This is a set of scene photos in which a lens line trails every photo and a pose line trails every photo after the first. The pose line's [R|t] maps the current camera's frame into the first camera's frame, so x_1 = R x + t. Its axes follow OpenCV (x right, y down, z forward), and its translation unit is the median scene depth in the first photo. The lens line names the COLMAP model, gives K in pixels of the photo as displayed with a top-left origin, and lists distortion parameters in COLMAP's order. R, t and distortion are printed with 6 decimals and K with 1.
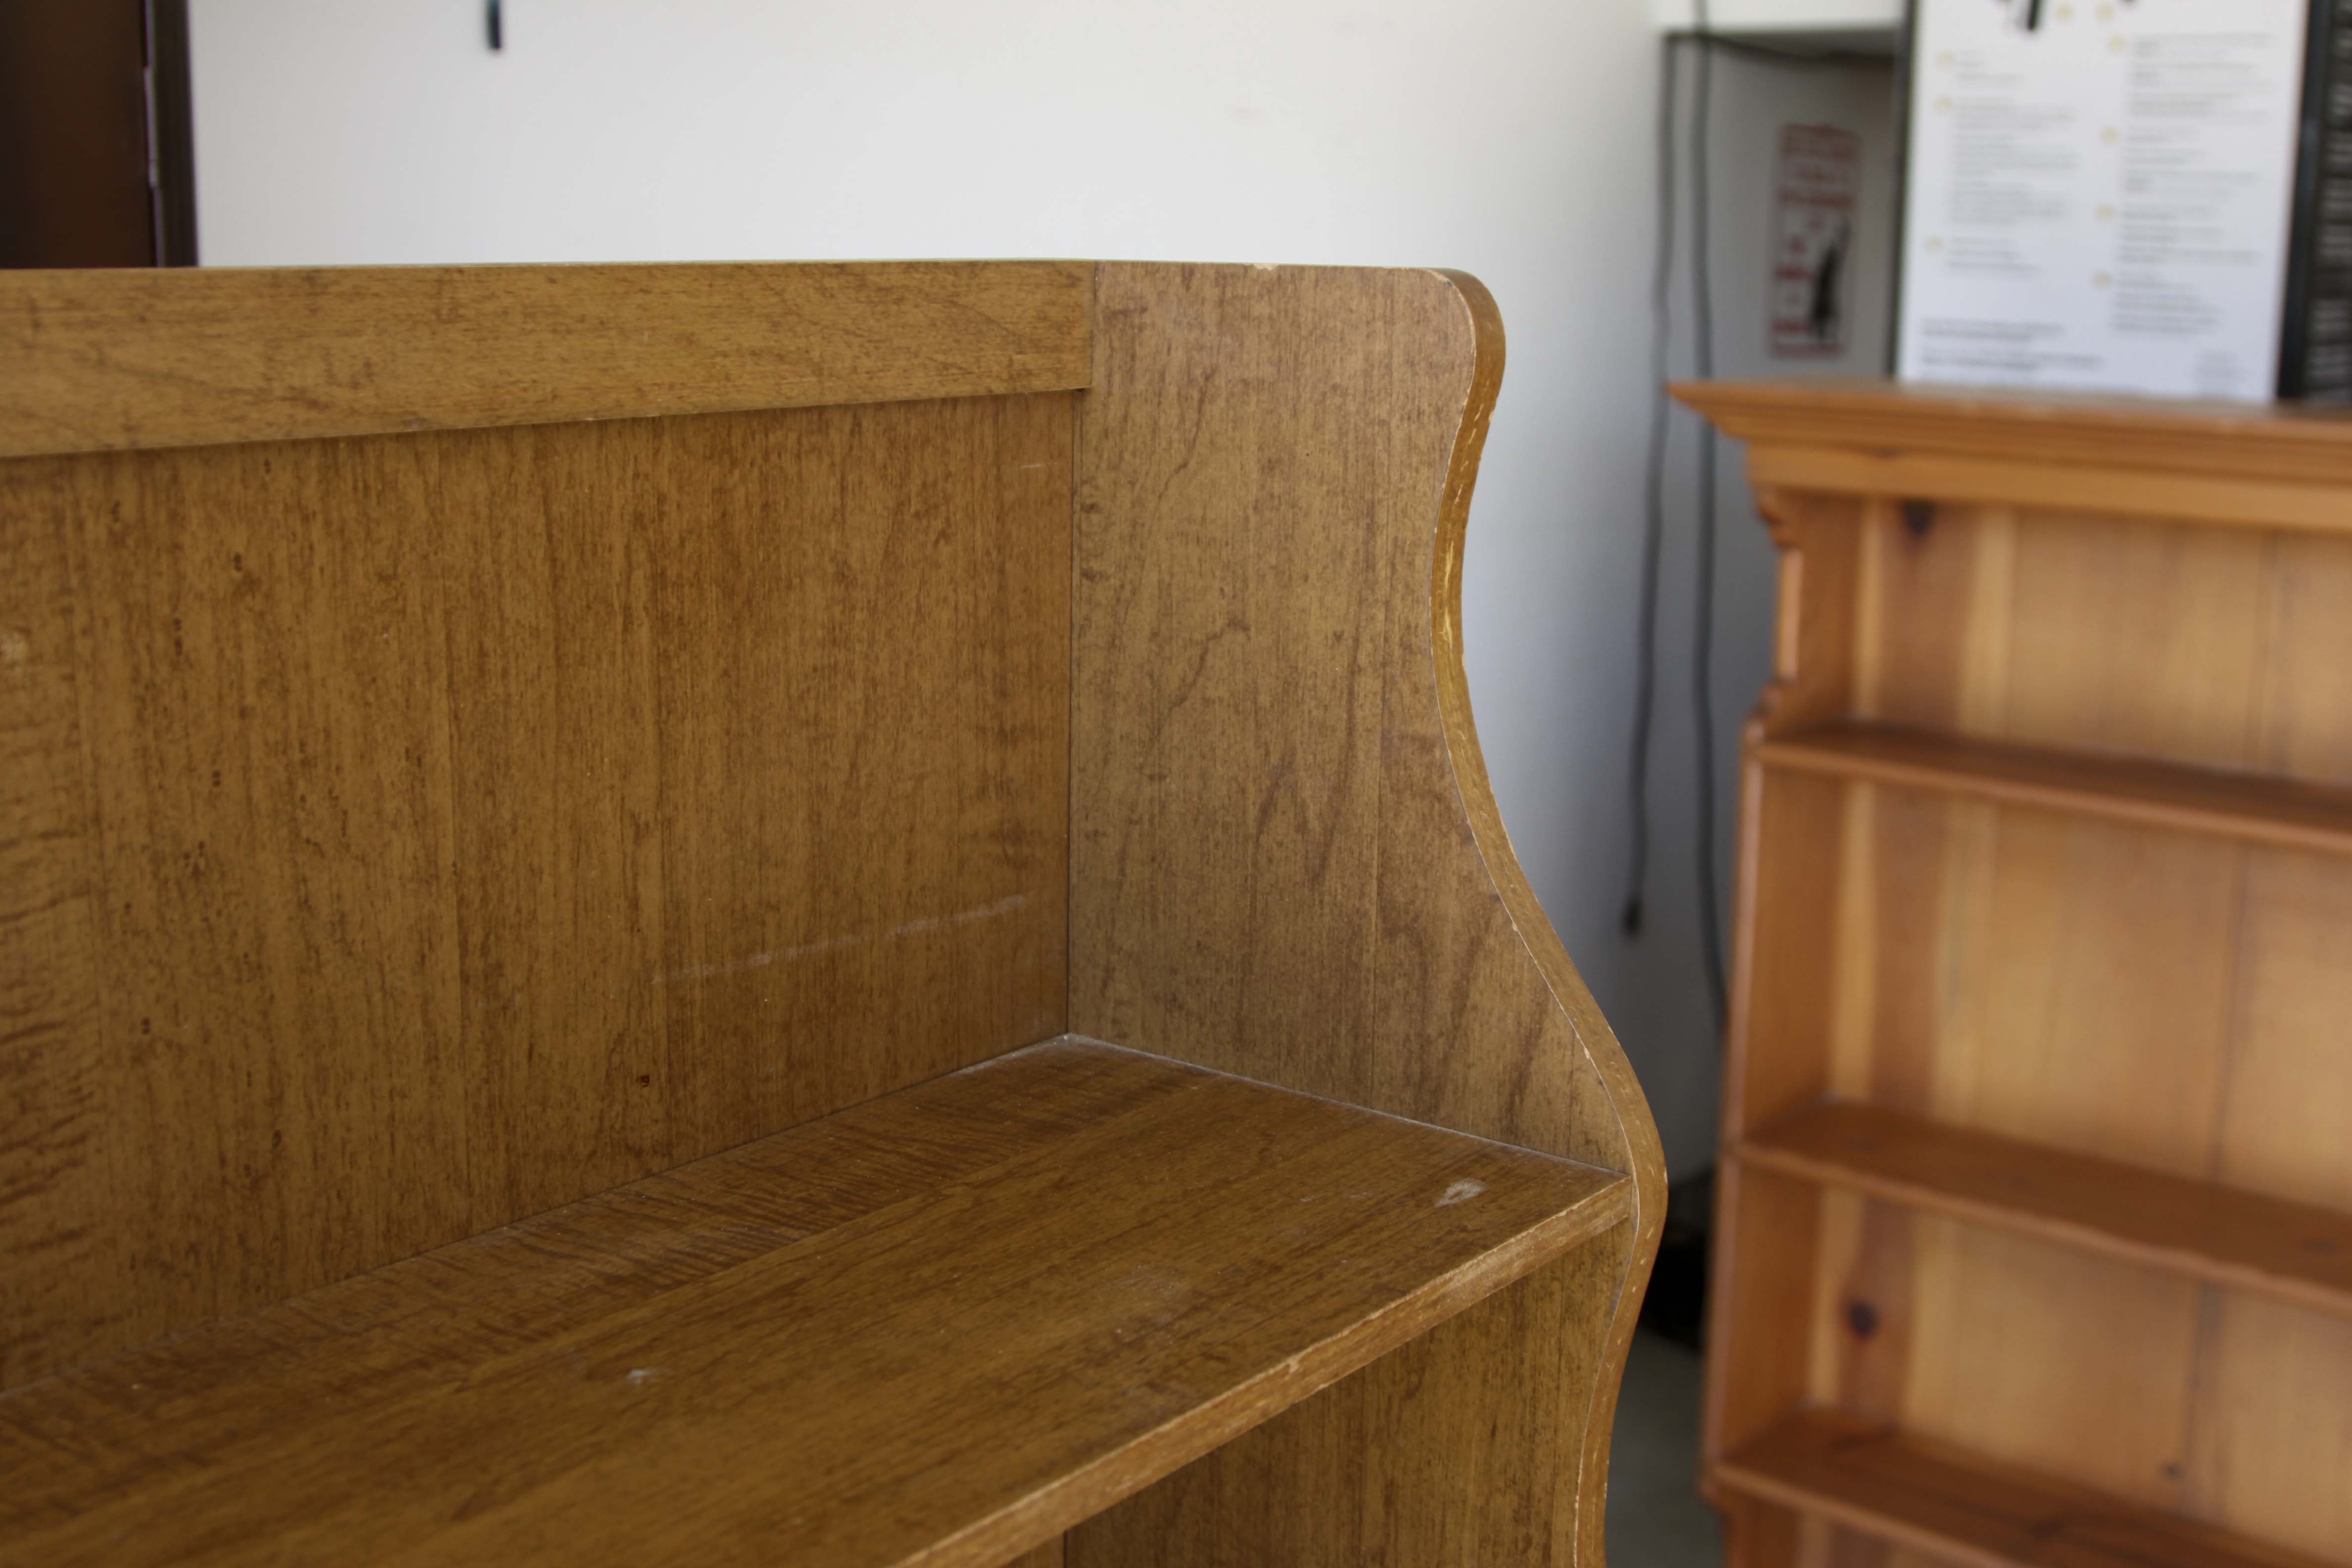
lens RADIAL K [[2800.4, 0, 1236.1], [0, 2800.4, 780.0], [0, 0, 1]] dist [-0.110560, 0.049255]
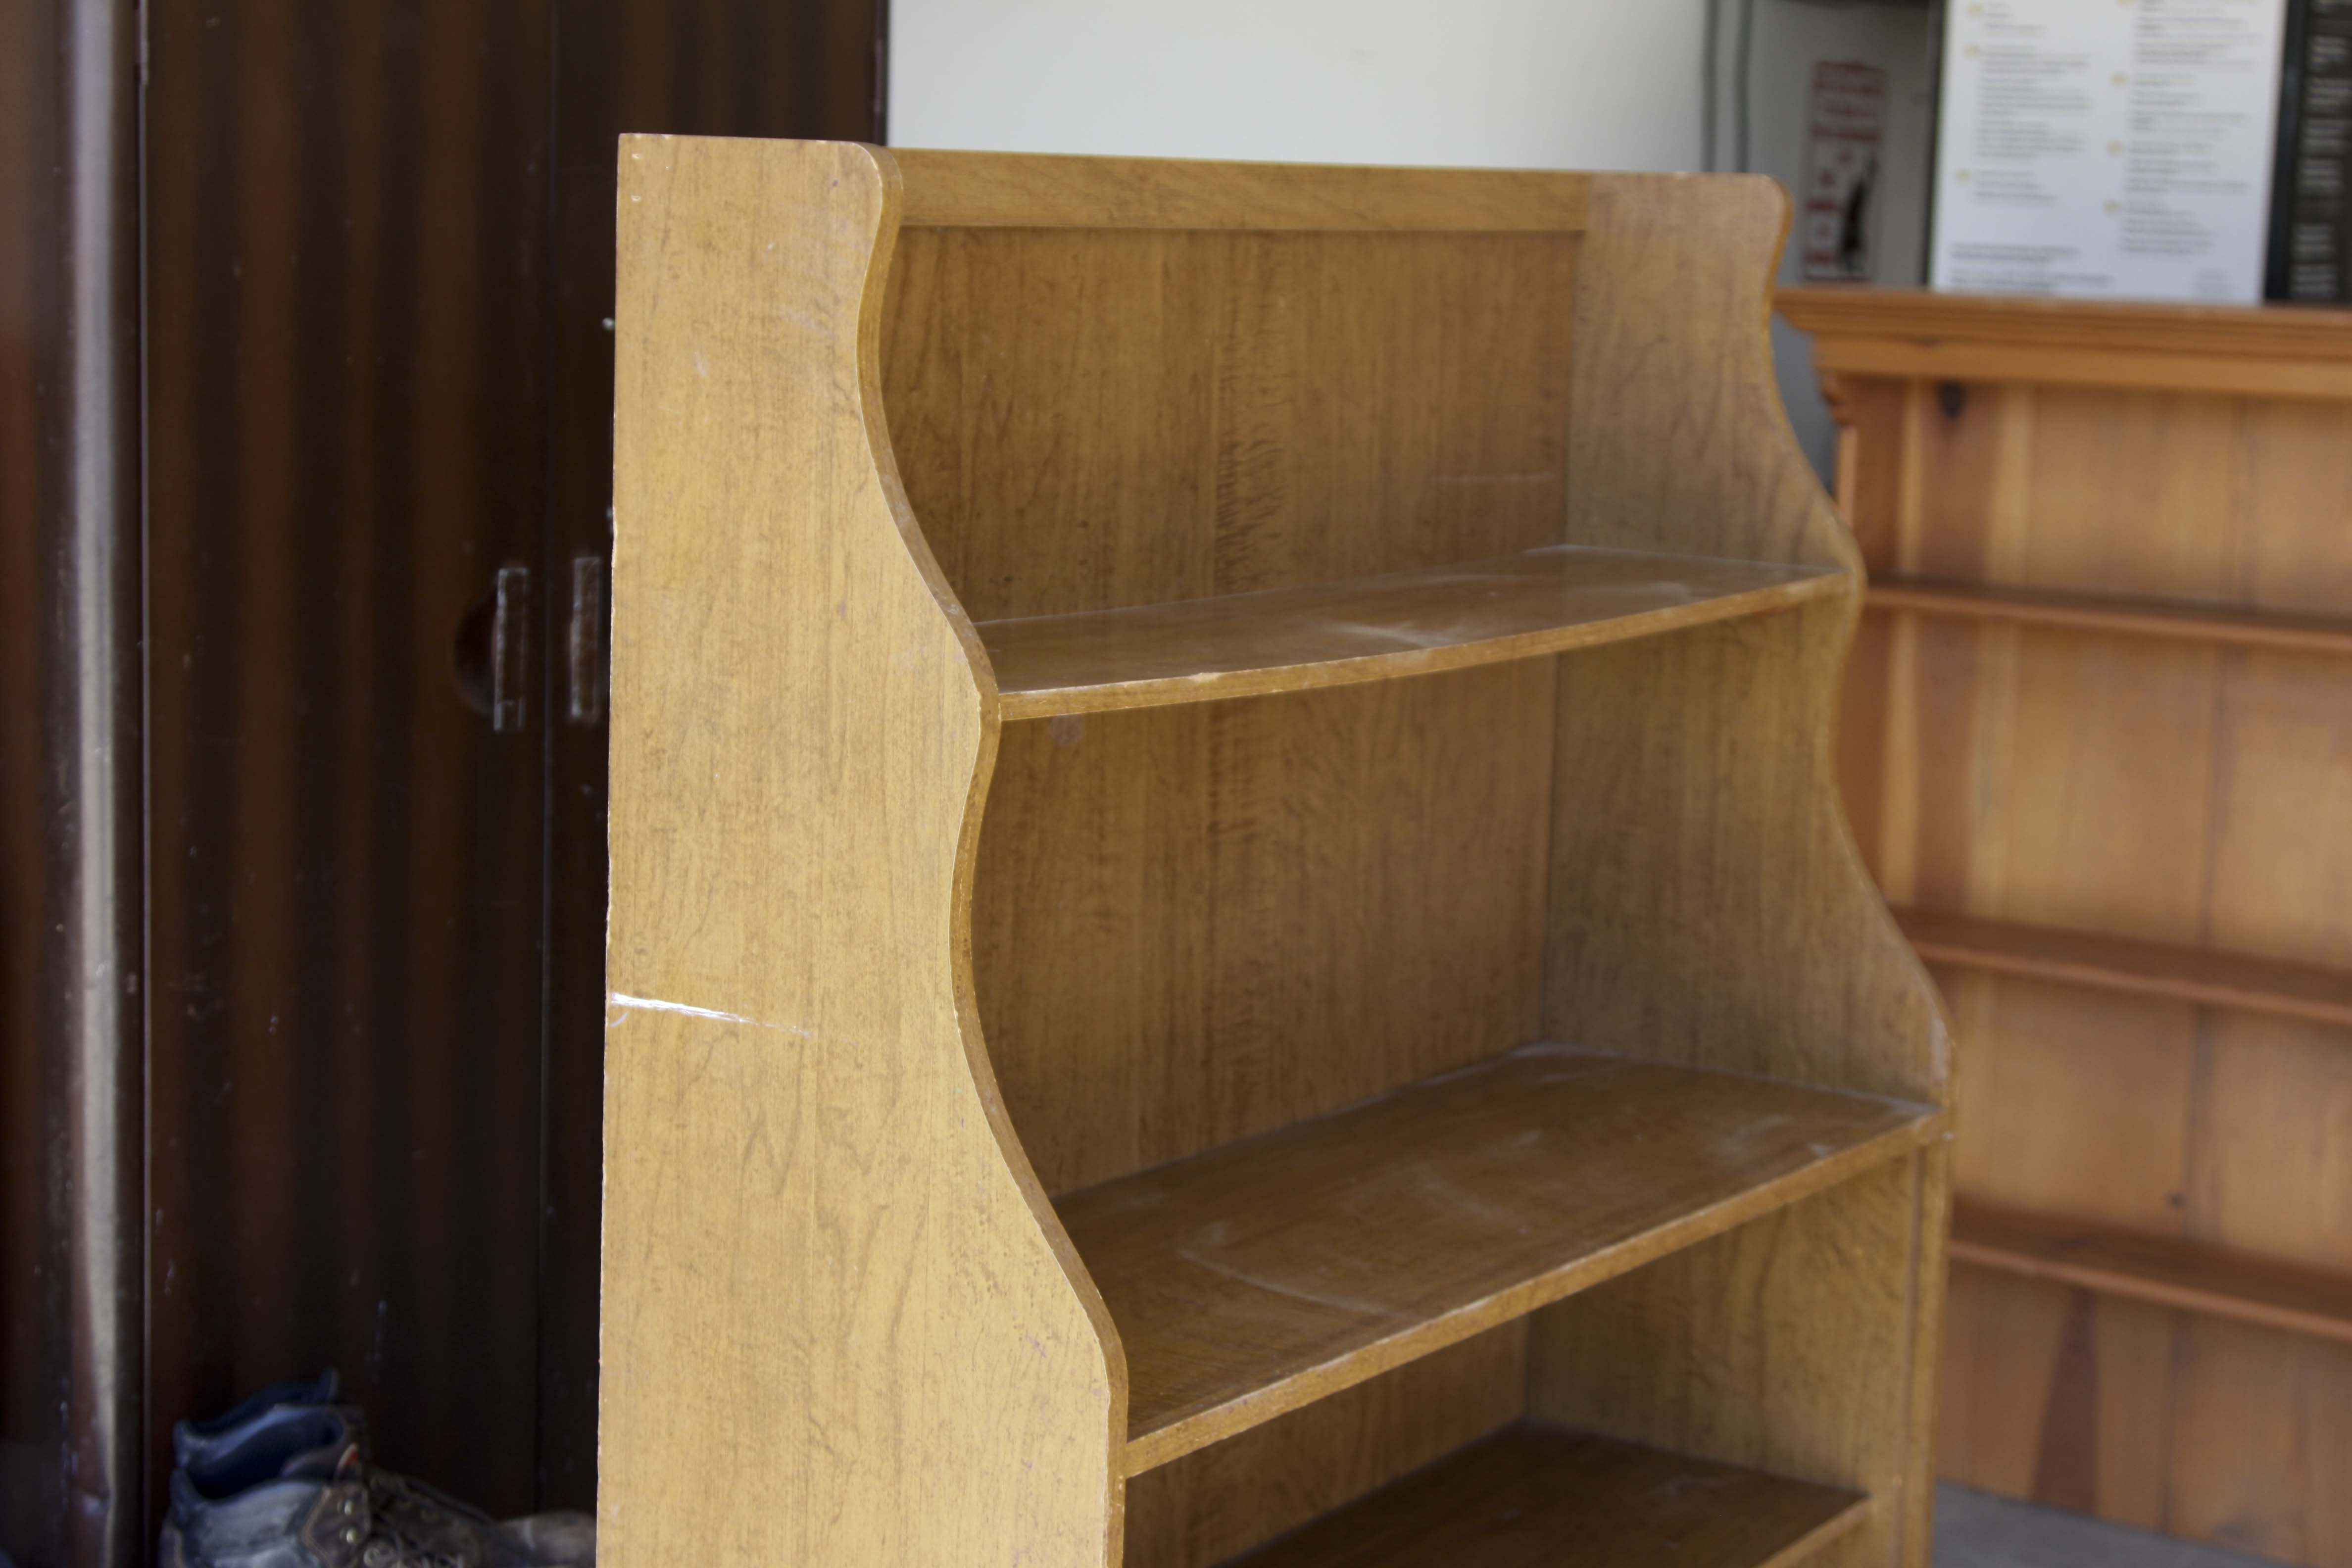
lens RADIAL K [[4124.2, 0, 1222.0], [0, 4124.2, 788.4], [0, 0, 1]] dist [0.022309, 0.046453]
pose [[0.997315, 0.003062, 0.073171, -0.455966], [0.000158, 0.999033, -0.043968, 0.344526], [-0.073235, 0.043861, 0.996350, -1.707673]]
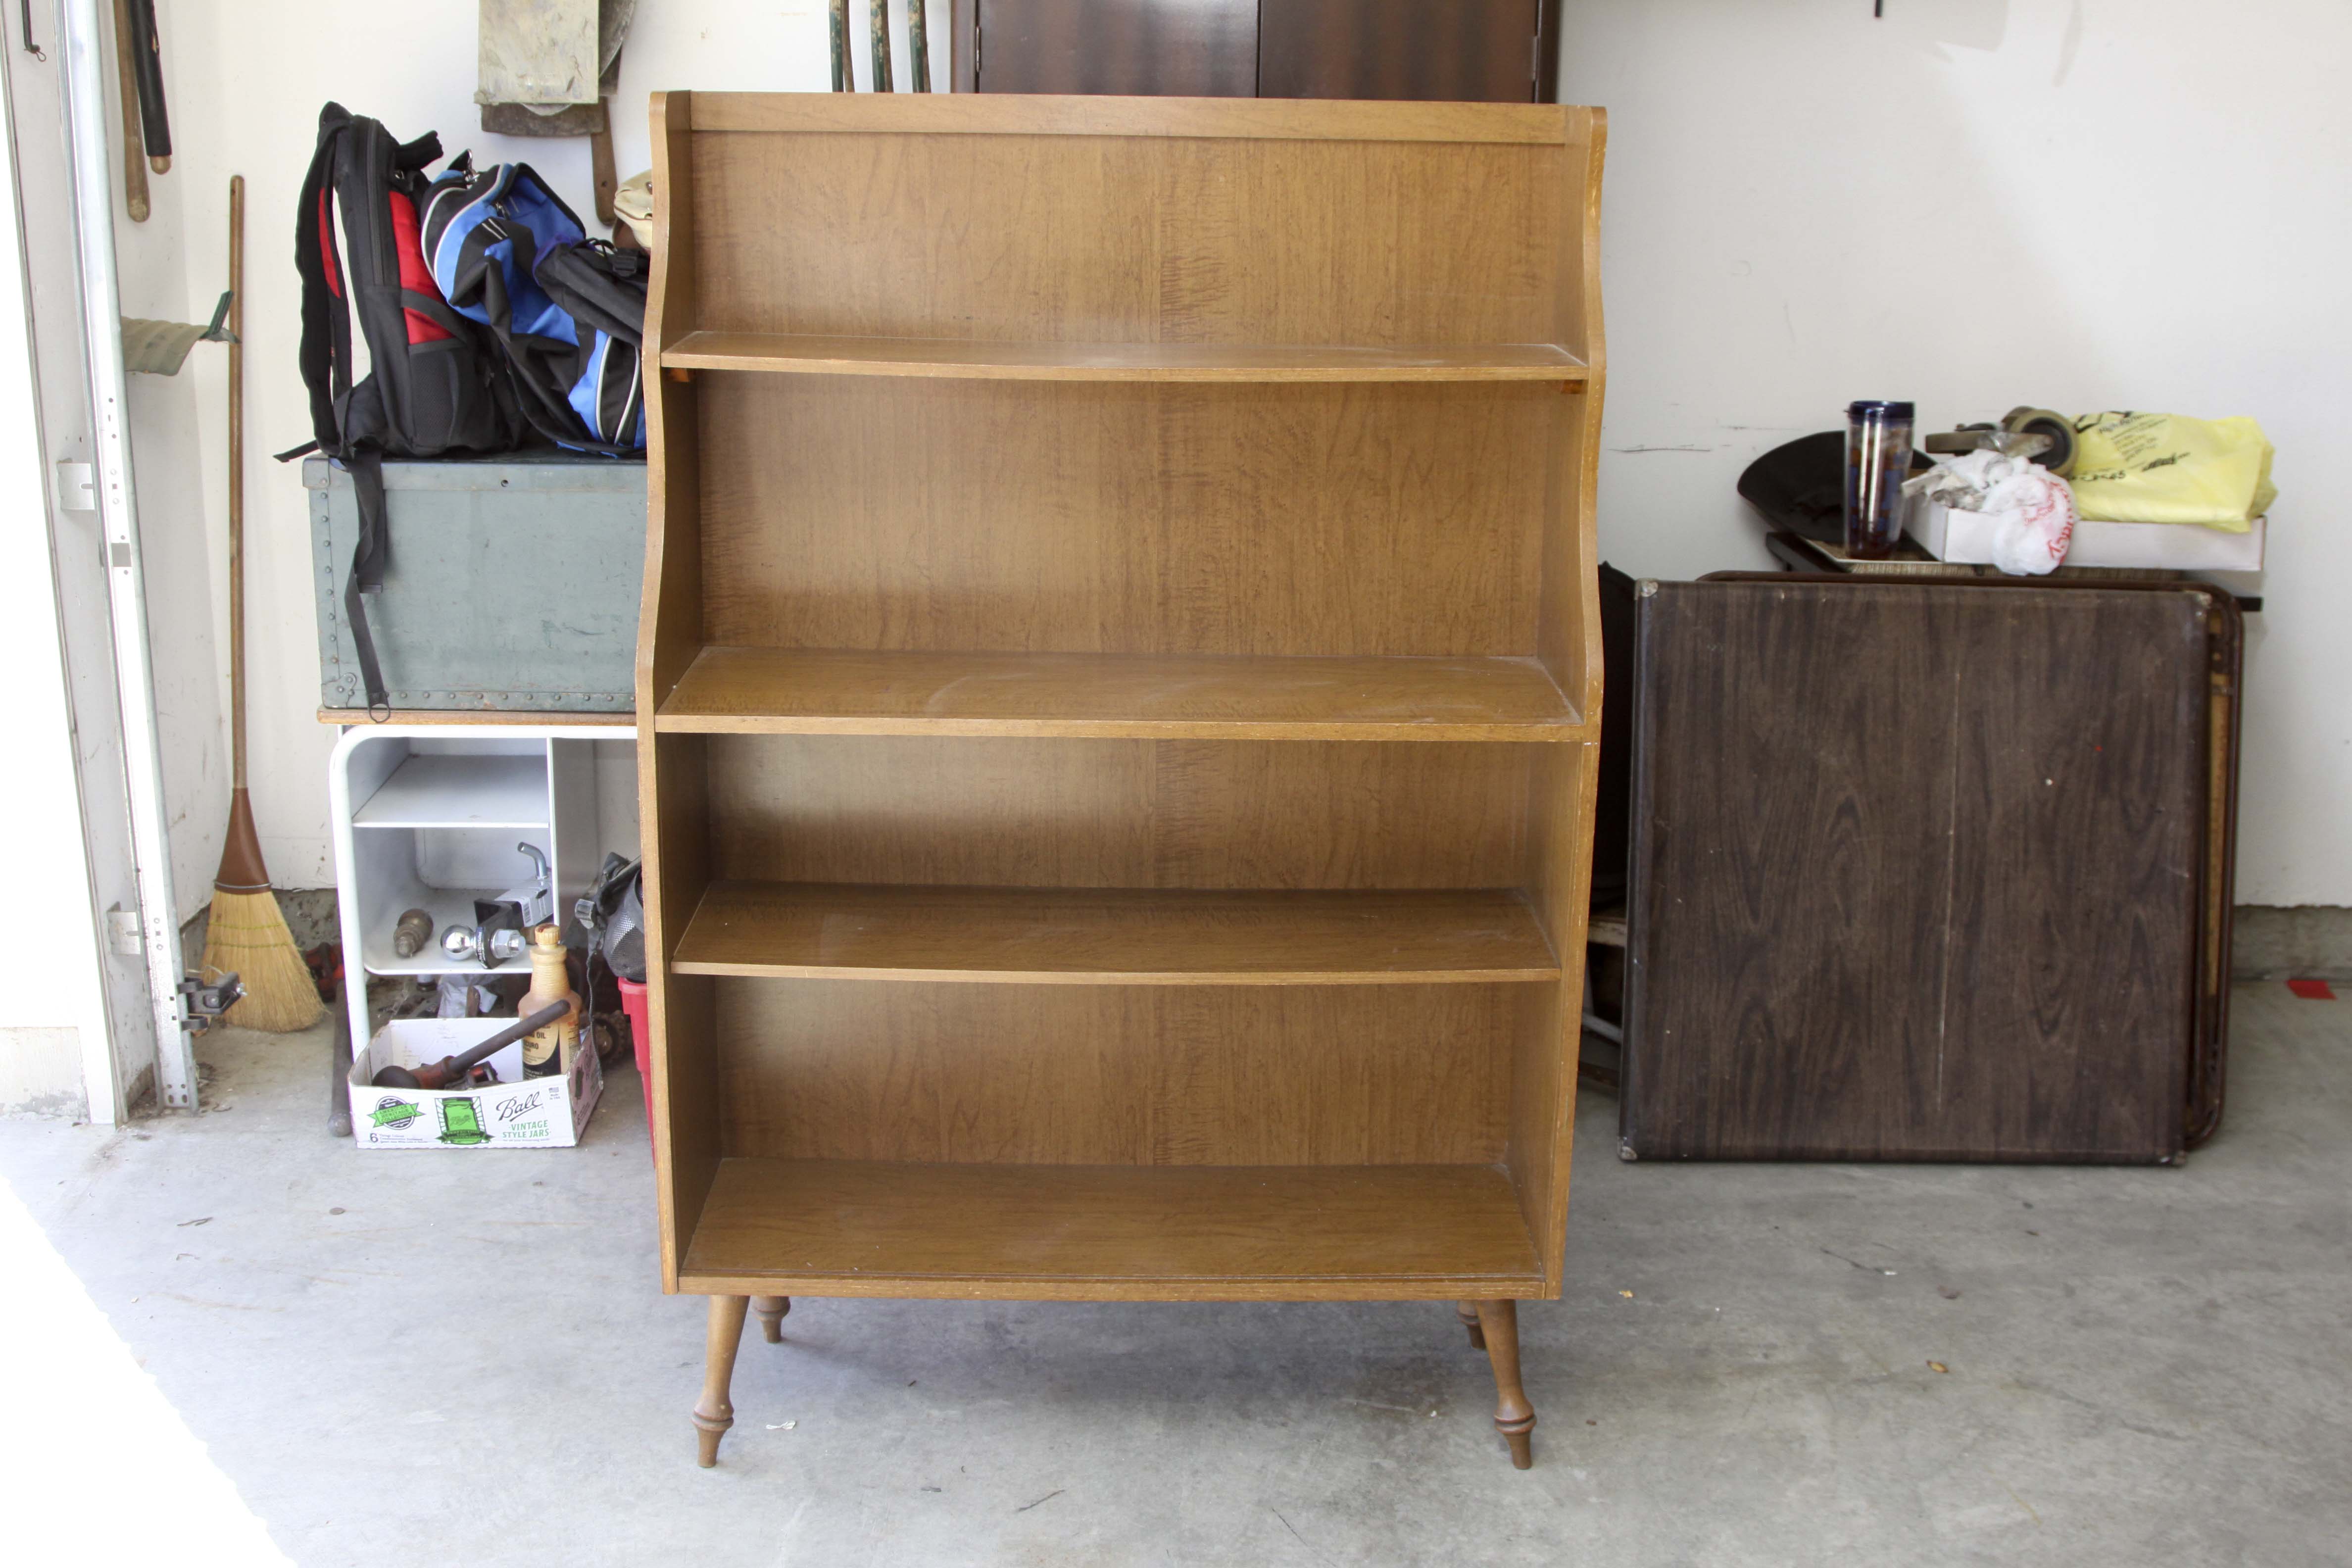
lens RADIAL K [[2554.5, 0, 1176.0], [0, 2554.5, 784.0], [0, 0, 1]] dist [-0.143918, 0.041160]
pose [[0.633143, 0.202057, -0.747196, 1.683711], [-0.156638, 0.978801, 0.131959, 0.231384], [0.758020, 0.033490, 0.651371, -1.051489]]
